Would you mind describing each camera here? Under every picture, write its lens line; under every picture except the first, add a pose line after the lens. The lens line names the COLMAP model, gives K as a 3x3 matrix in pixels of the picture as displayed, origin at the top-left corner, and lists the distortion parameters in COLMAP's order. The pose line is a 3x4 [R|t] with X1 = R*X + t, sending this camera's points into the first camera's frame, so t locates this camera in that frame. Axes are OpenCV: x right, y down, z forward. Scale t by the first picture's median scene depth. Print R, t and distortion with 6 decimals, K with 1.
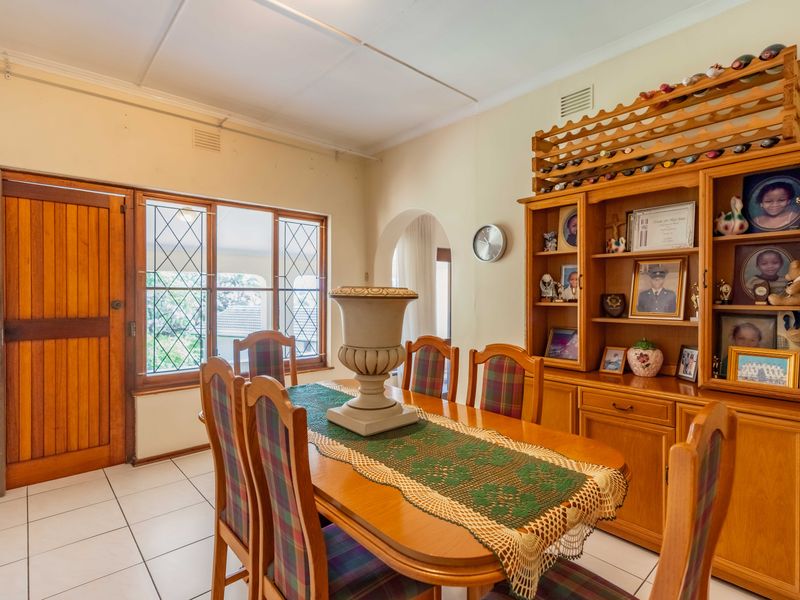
lens RADIAL K [[417.7, 0, 400.0], [0, 417.7, 300.0], [0, 0, 1]] dist [-0.000440, 0.000043]
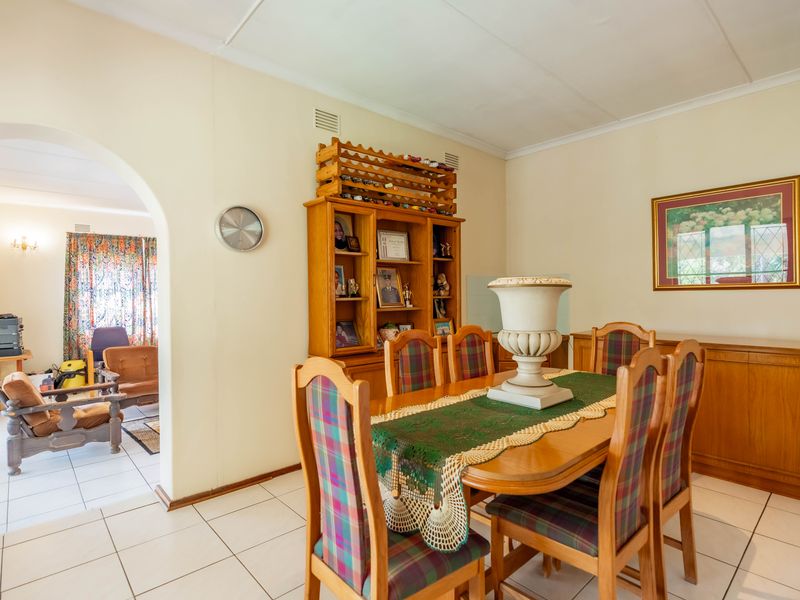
lens RADIAL K [[417.7, 0, 400.0], [0, 417.7, 300.0], [0, 0, 1]] dist [-0.000440, 0.000043]
pose [[-0.001034, -0.012159, 0.999926, -0.849187], [0.018858, 0.999748, 0.012176, 0.002896], [-0.999822, 0.018869, -0.000804, 0.959950]]
